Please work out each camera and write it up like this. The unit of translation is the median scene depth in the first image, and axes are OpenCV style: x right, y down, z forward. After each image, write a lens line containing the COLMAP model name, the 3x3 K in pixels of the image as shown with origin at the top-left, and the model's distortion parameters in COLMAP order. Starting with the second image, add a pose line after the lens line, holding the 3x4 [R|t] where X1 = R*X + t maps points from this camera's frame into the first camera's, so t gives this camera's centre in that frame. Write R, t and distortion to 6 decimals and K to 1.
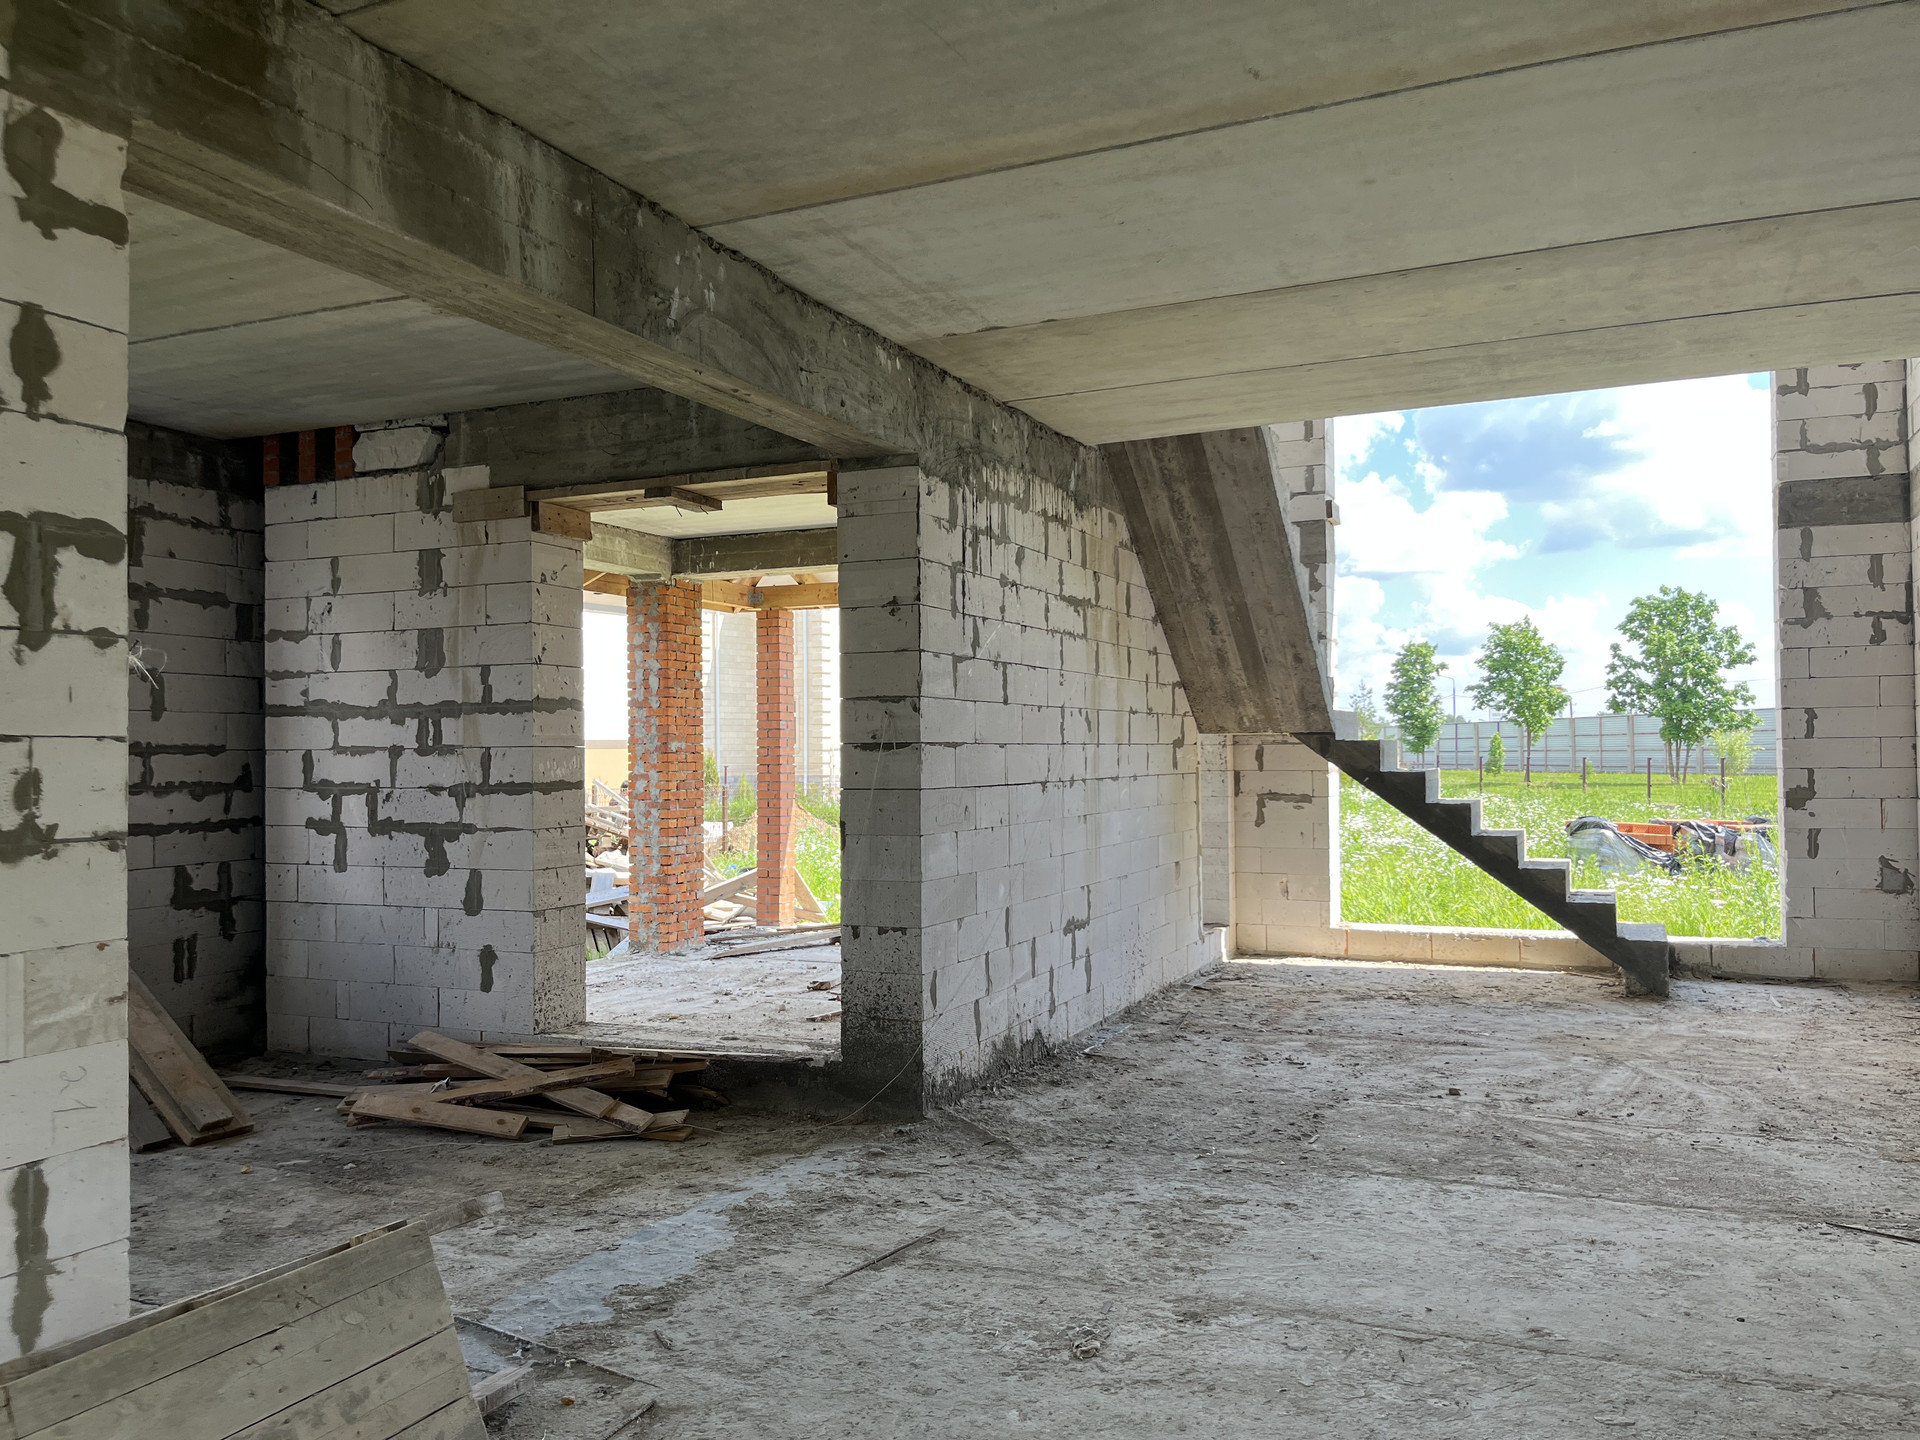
lens RADIAL K [[1456.5, 0, 949.5], [0, 1456.5, 707.9], [0, 0, 1]] dist [0.059477, -0.092774]
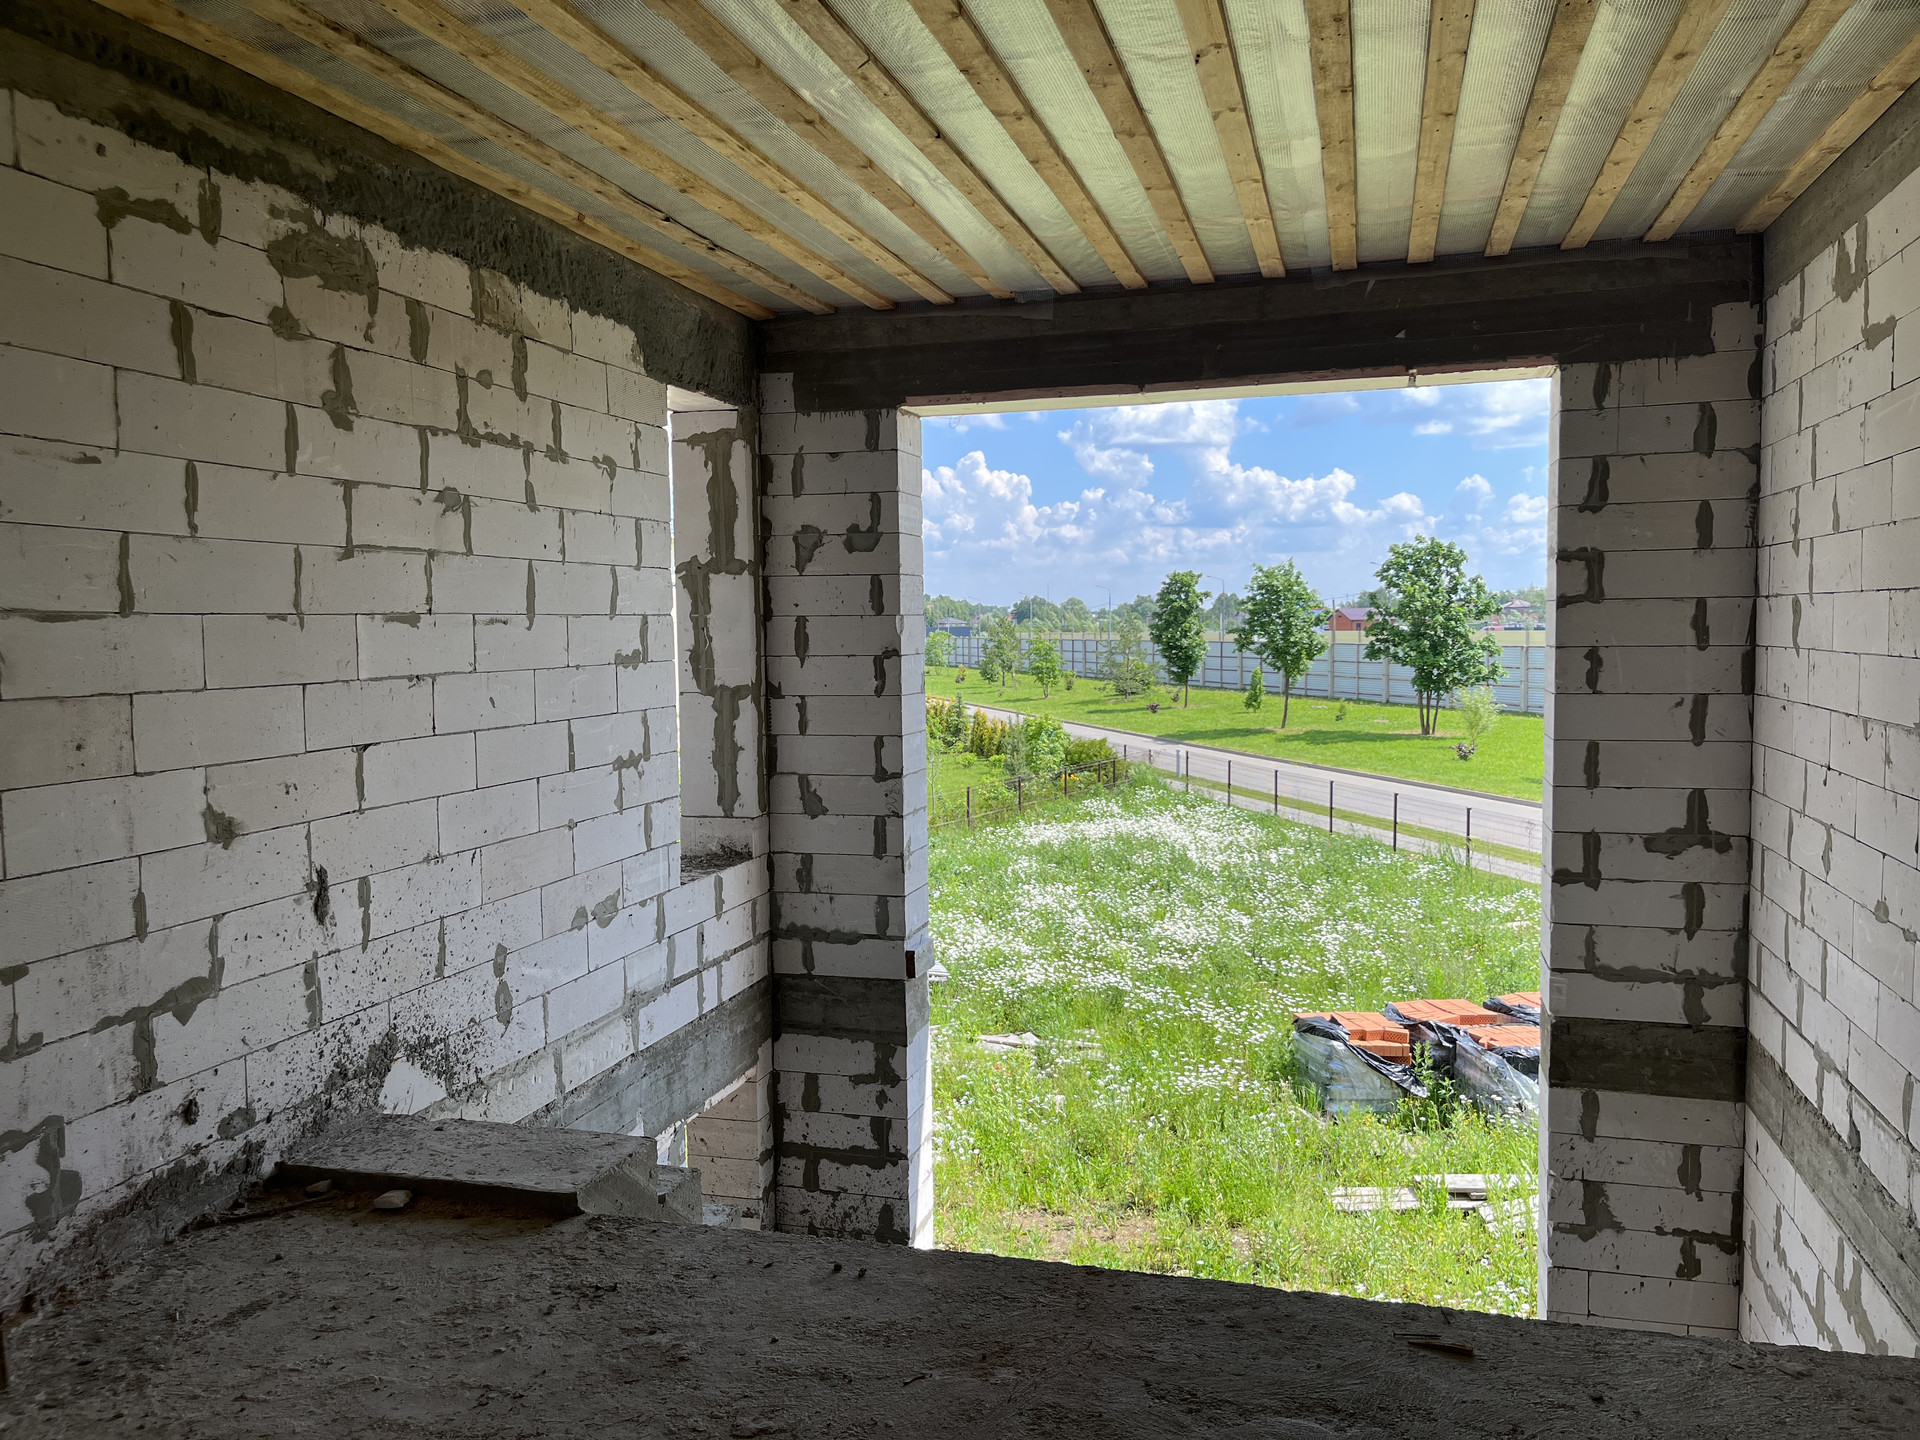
lens RADIAL K [[1456.5, 0, 951.8], [0, 1456.5, 728.7], [0, 0, 1]] dist [0.059477, -0.092774]
pose [[0.989457, -0.026783, 0.142328, 0.187912], [0.012304, 0.994744, 0.101656, -0.307066], [-0.144302, -0.098833, 0.984586, 0.364213]]
